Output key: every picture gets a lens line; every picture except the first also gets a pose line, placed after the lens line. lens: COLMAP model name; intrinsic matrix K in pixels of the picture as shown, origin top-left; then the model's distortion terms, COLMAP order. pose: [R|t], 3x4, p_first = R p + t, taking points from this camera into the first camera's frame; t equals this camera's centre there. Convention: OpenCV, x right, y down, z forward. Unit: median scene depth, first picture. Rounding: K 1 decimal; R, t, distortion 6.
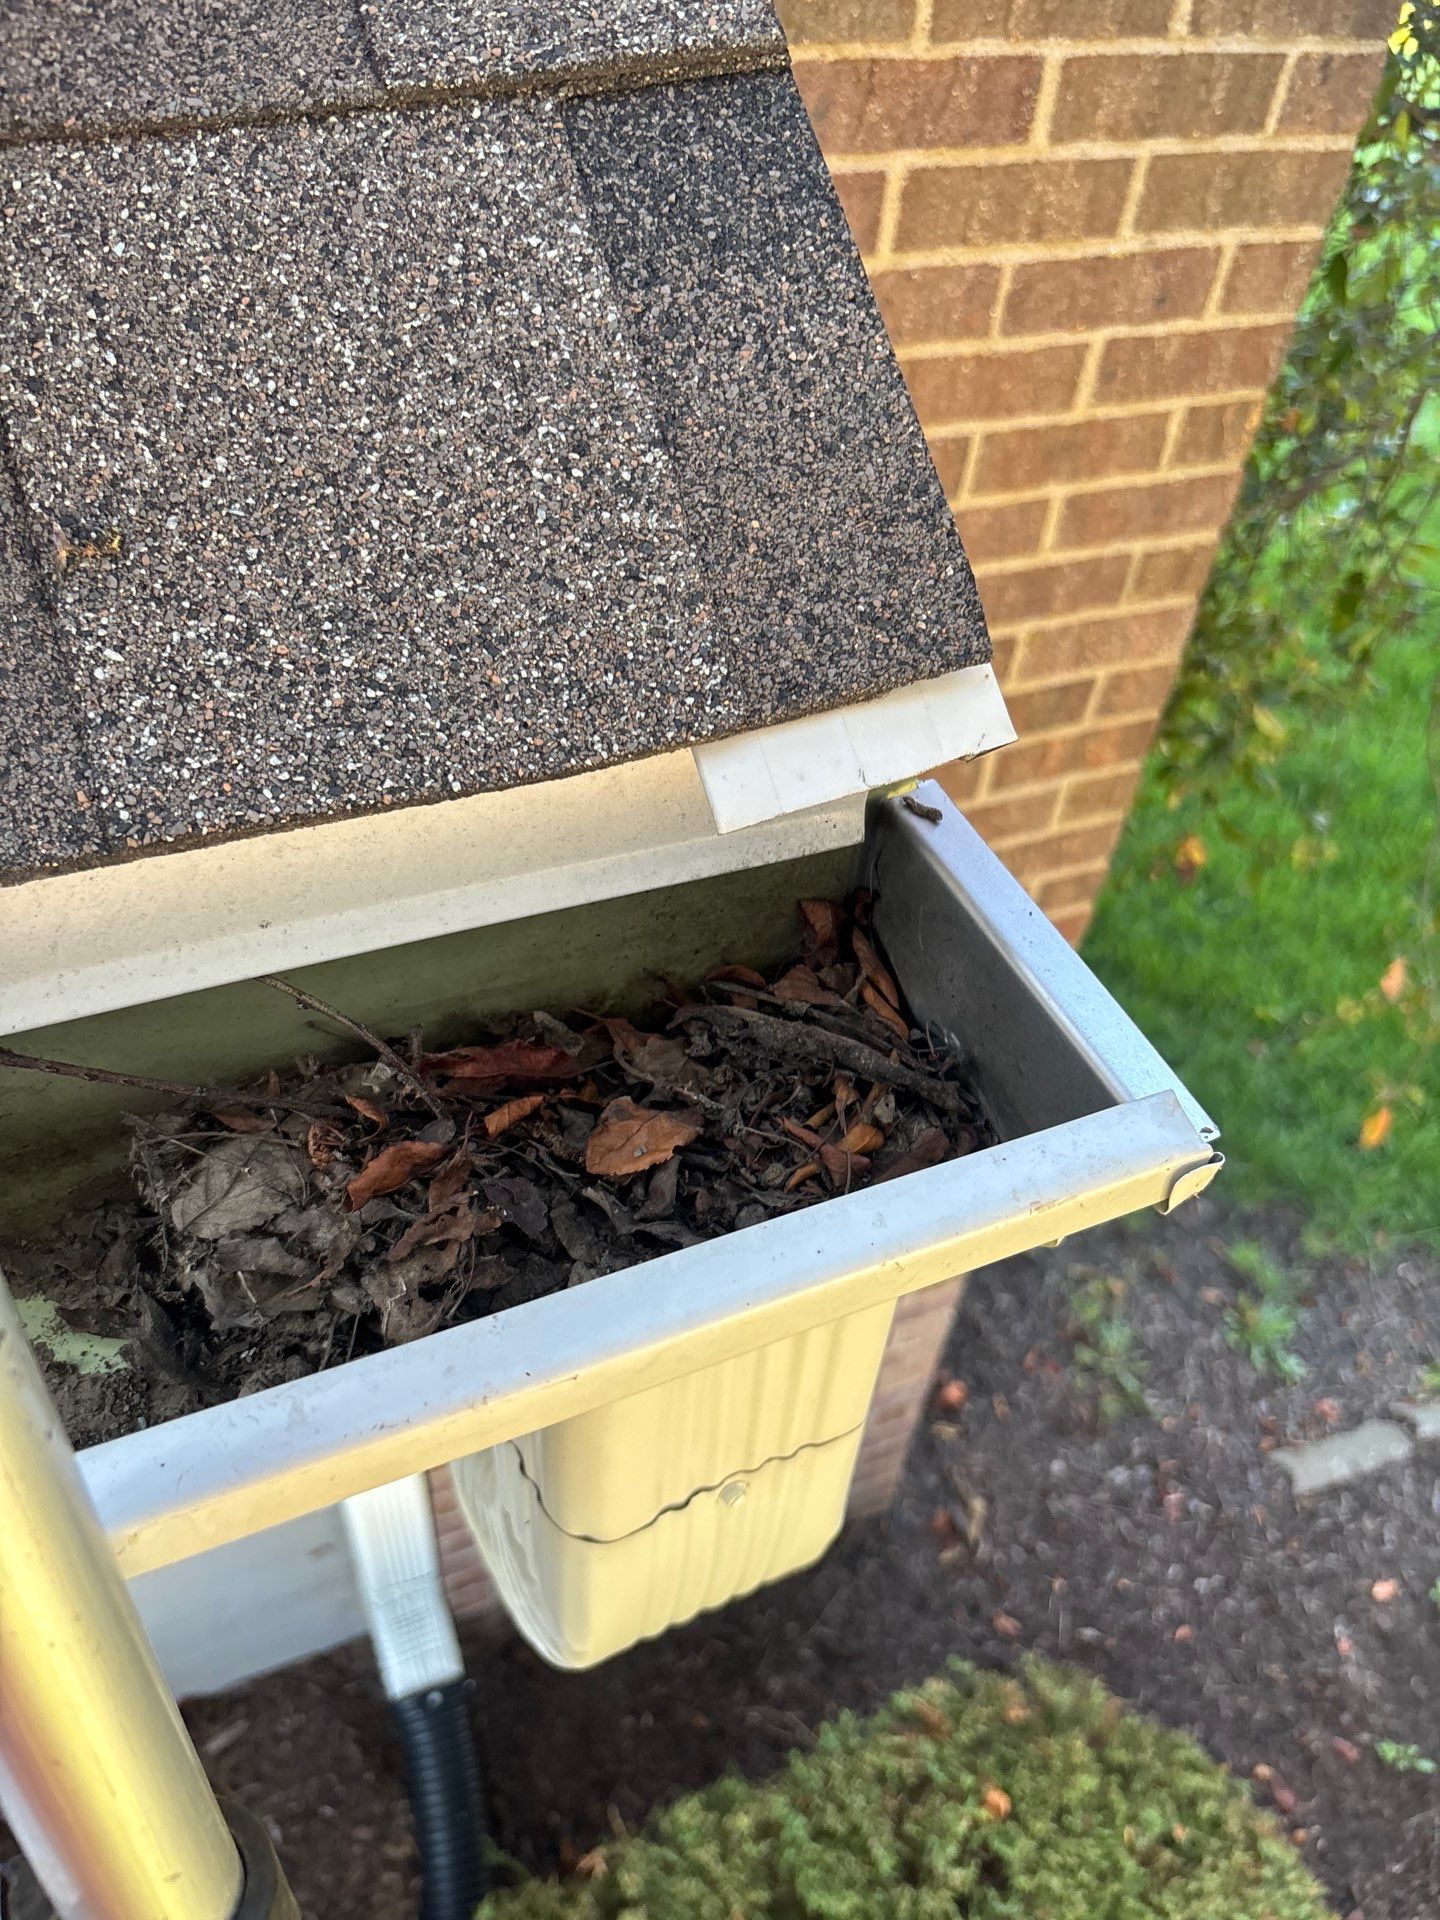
lens RADIAL K [[1449.5, 0, 788.2], [0, 1449.5, 991.4], [0, 0, 1]] dist [-0.011048, -0.000129]
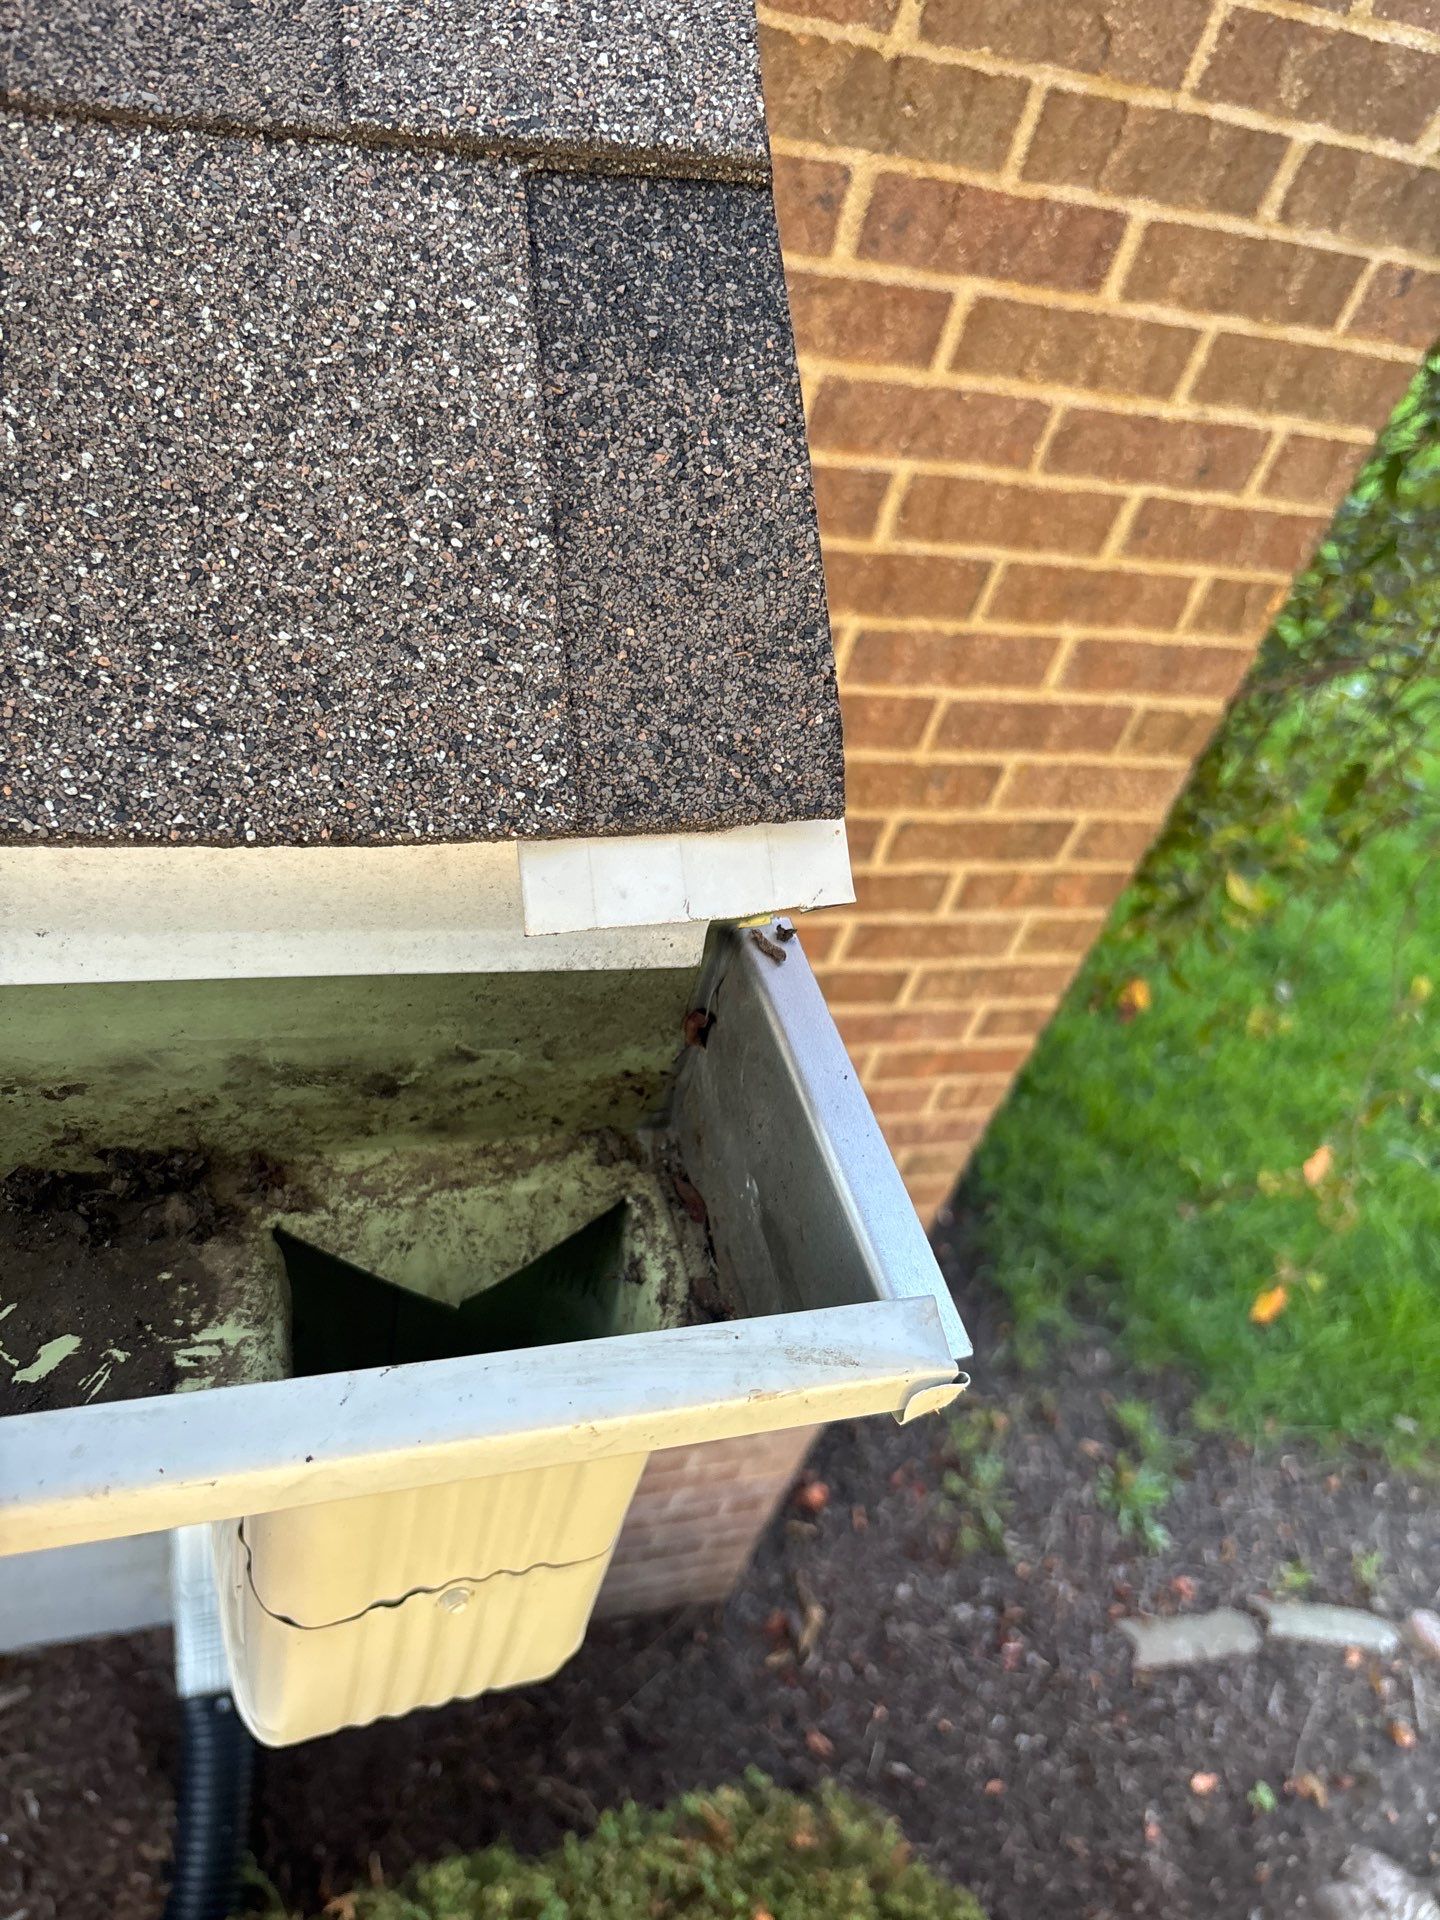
lens RADIAL K [[1449.5, 0, 788.2], [0, 1449.5, 991.4], [0, 0, 1]] dist [-0.011048, -0.000129]
pose [[0.979401, 0.201759, 0.008122, 0.123430], [-0.201237, 0.978598, -0.043009, -0.067163], [-0.016625, 0.040488, 0.999042, 0.040967]]
